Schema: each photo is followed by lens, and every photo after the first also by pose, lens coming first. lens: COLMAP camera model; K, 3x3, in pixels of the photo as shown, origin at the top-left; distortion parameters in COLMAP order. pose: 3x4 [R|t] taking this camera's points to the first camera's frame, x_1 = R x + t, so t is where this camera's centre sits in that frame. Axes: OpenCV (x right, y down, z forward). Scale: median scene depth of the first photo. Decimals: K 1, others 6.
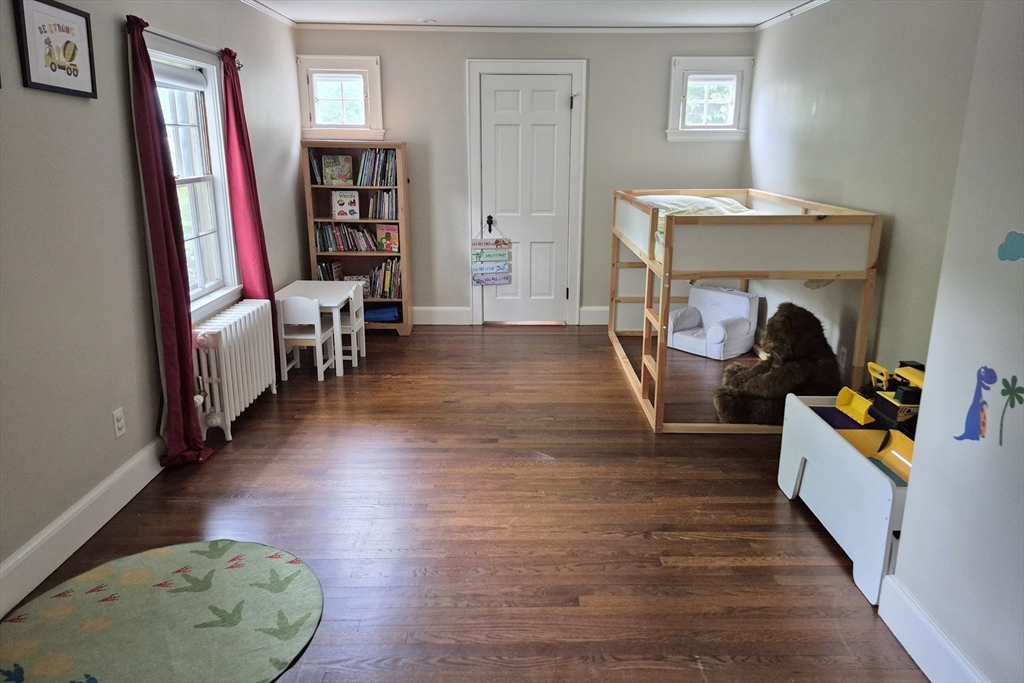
lens RADIAL K [[708.5, 0, 512.0], [0, 708.5, 341.5], [0, 0, 1]] dist [0.140115, -0.130350]
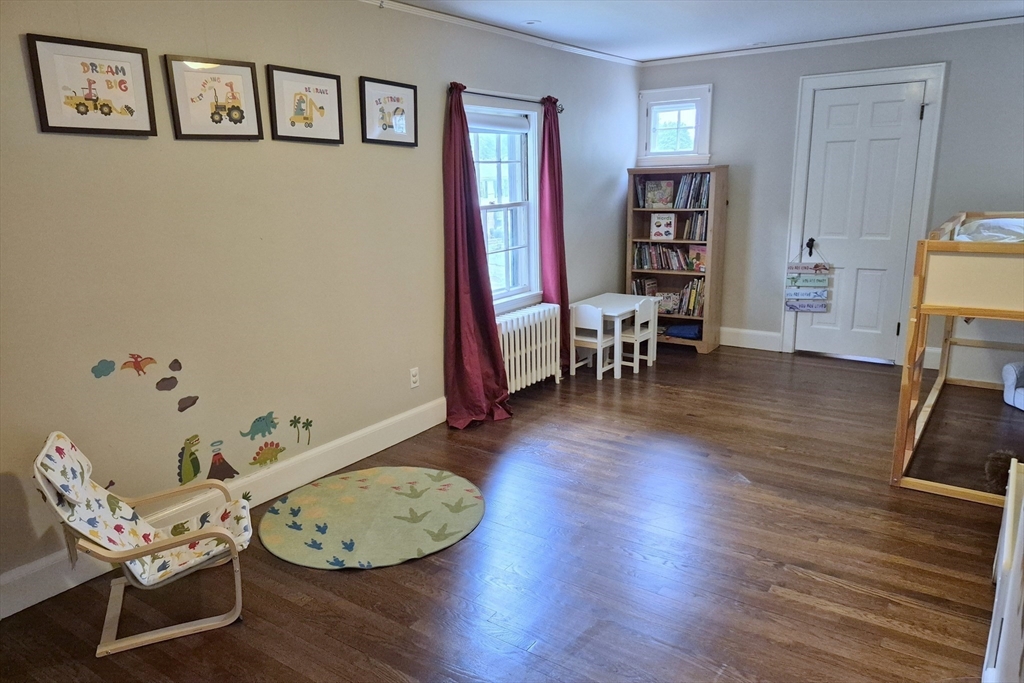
lens RADIAL K [[708.0, 0, 512.8], [0, 708.0, 375.9], [0, 0, 1]] dist [0.141429, -0.131277]
pose [[0.816337, 0.139341, -0.560516, 0.224575], [-0.131950, 0.989791, 0.053884, 0.004818], [0.562301, 0.029972, 0.826389, -0.015282]]
